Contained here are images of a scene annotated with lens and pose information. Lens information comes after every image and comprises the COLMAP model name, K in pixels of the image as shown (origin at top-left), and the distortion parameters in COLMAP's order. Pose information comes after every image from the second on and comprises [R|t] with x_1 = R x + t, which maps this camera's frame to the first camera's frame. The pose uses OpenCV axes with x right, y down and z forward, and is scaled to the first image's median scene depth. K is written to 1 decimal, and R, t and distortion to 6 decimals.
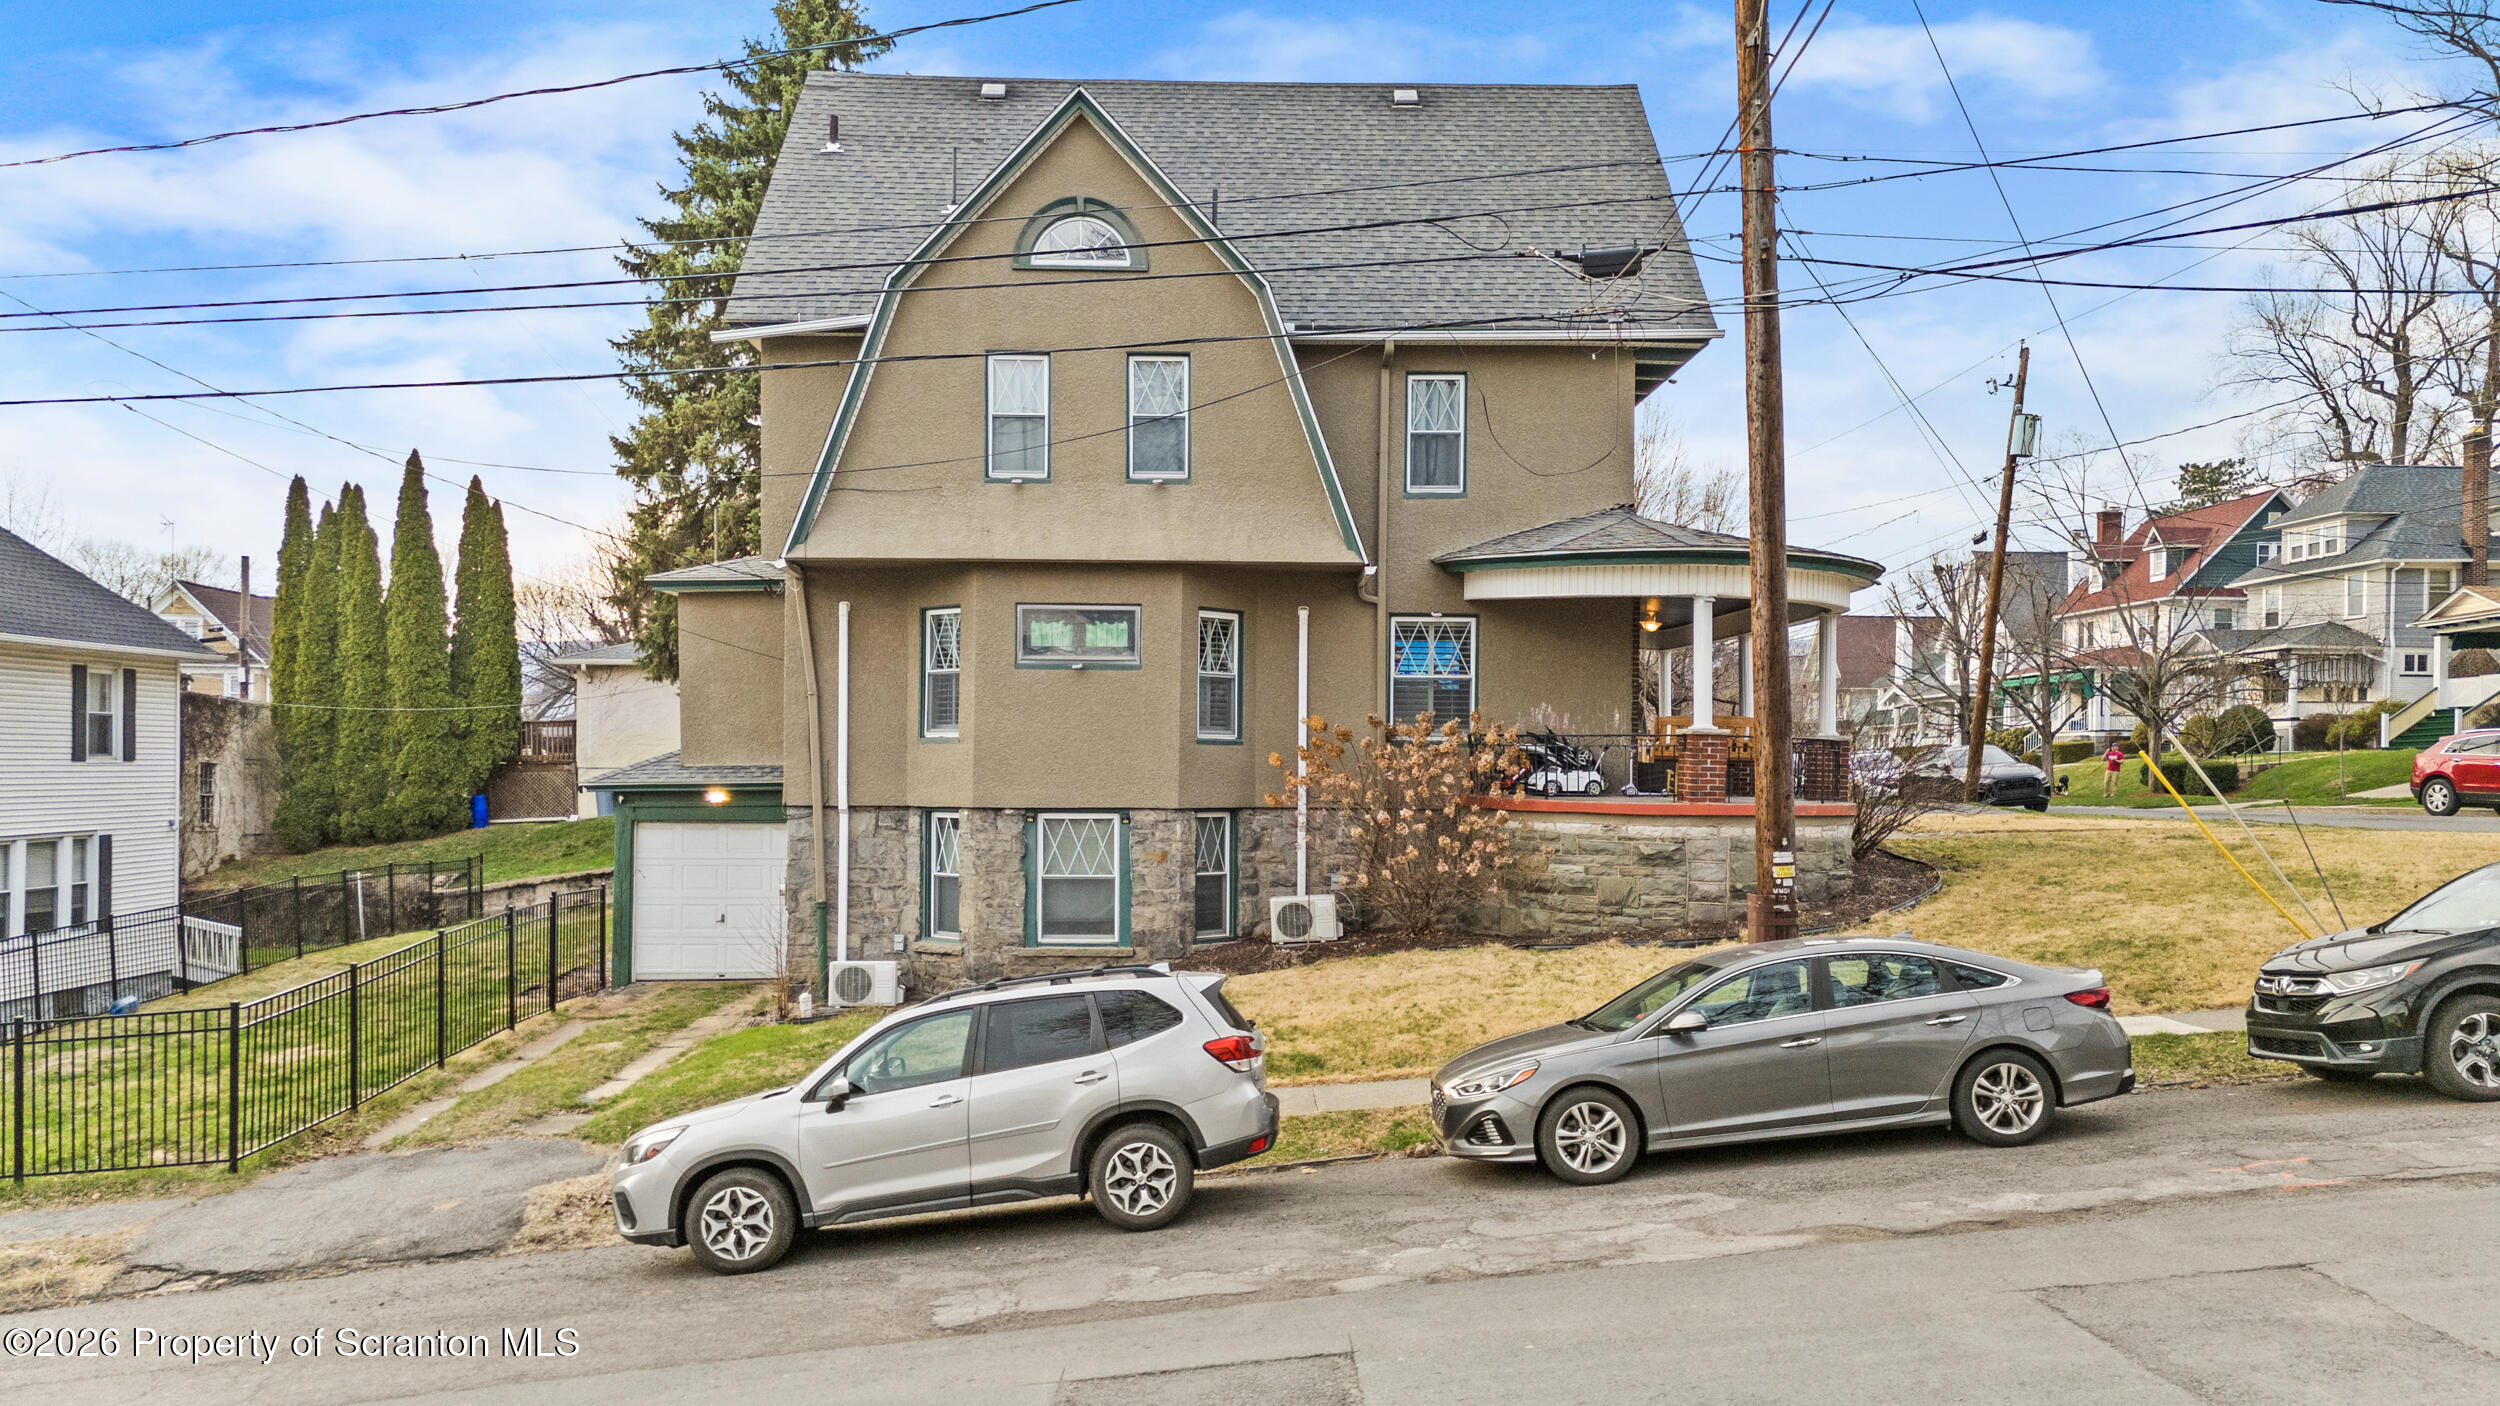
lens RADIAL K [[1853.1, 0, 1250.0], [0, 1853.1, 703.0], [0, 0, 1]] dist [0.080653, -0.086705]
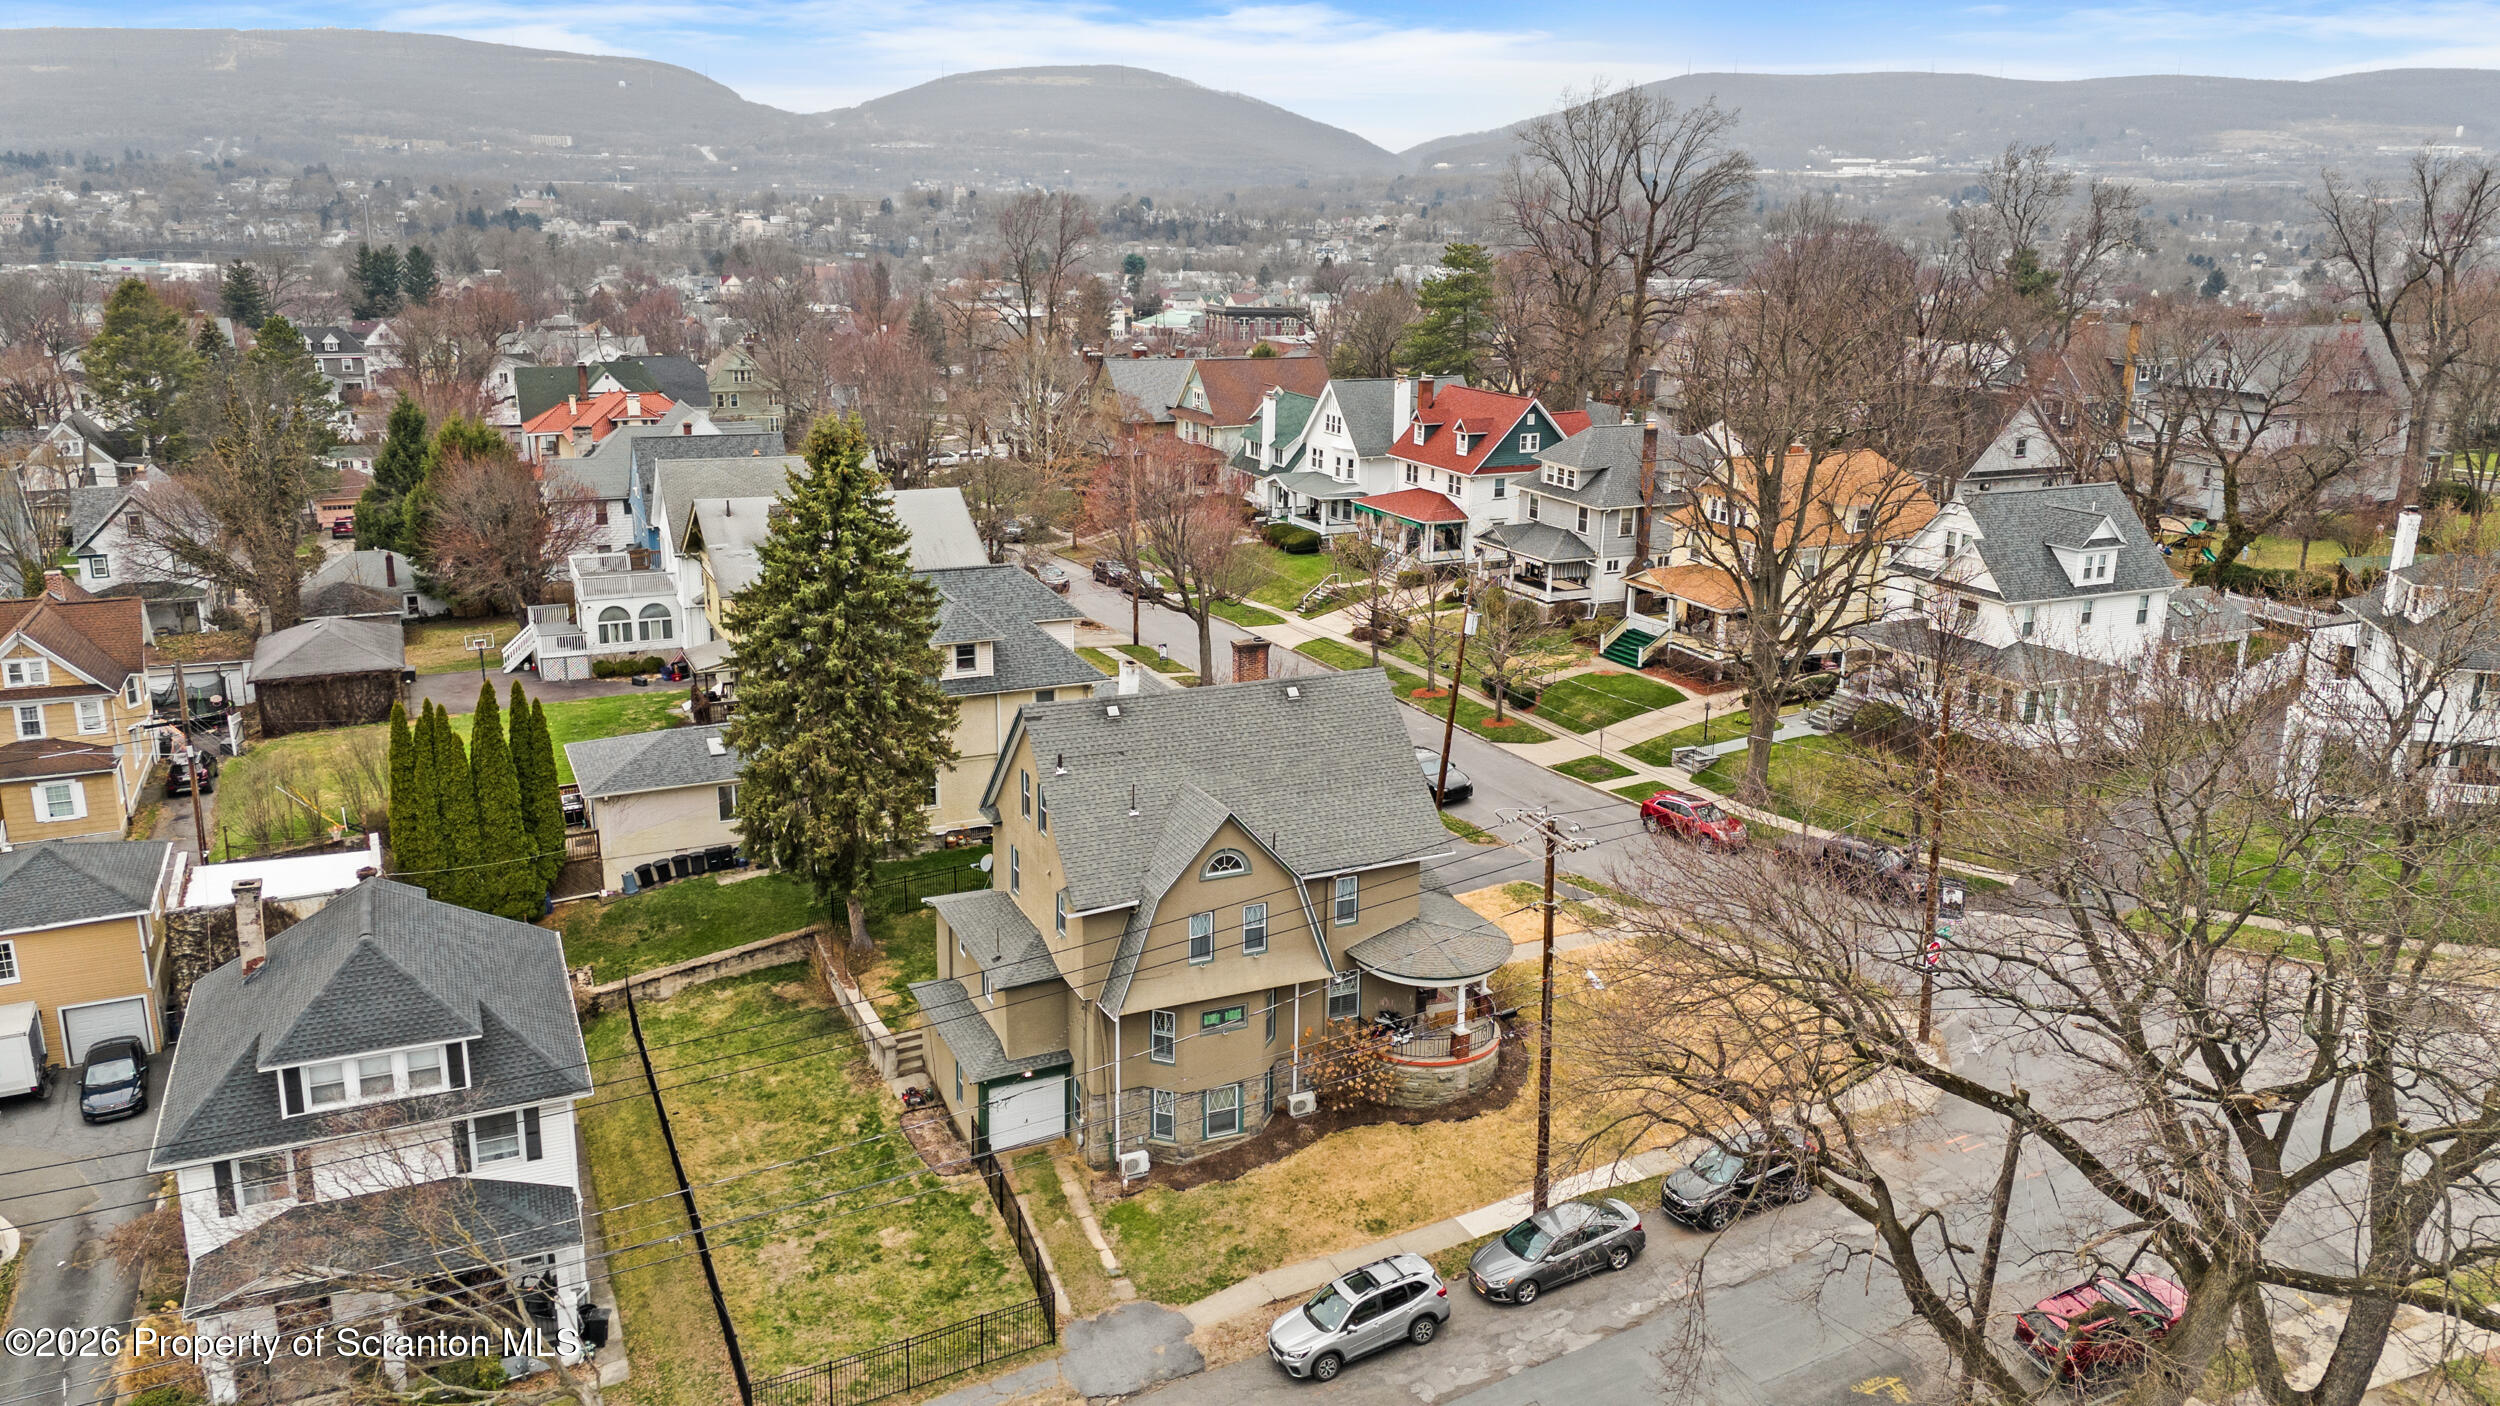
lens RADIAL K [[1822.7, 0, 1246.1], [0, 1822.7, 633.8], [0, 0, 1]] dist [0.105101, -0.171070]
pose [[0.919823, -0.087564, 0.382437, -0.498247], [-0.015072, 0.966169, 0.257469, -0.605768], [-0.392044, -0.242591, 0.887385, -0.533435]]
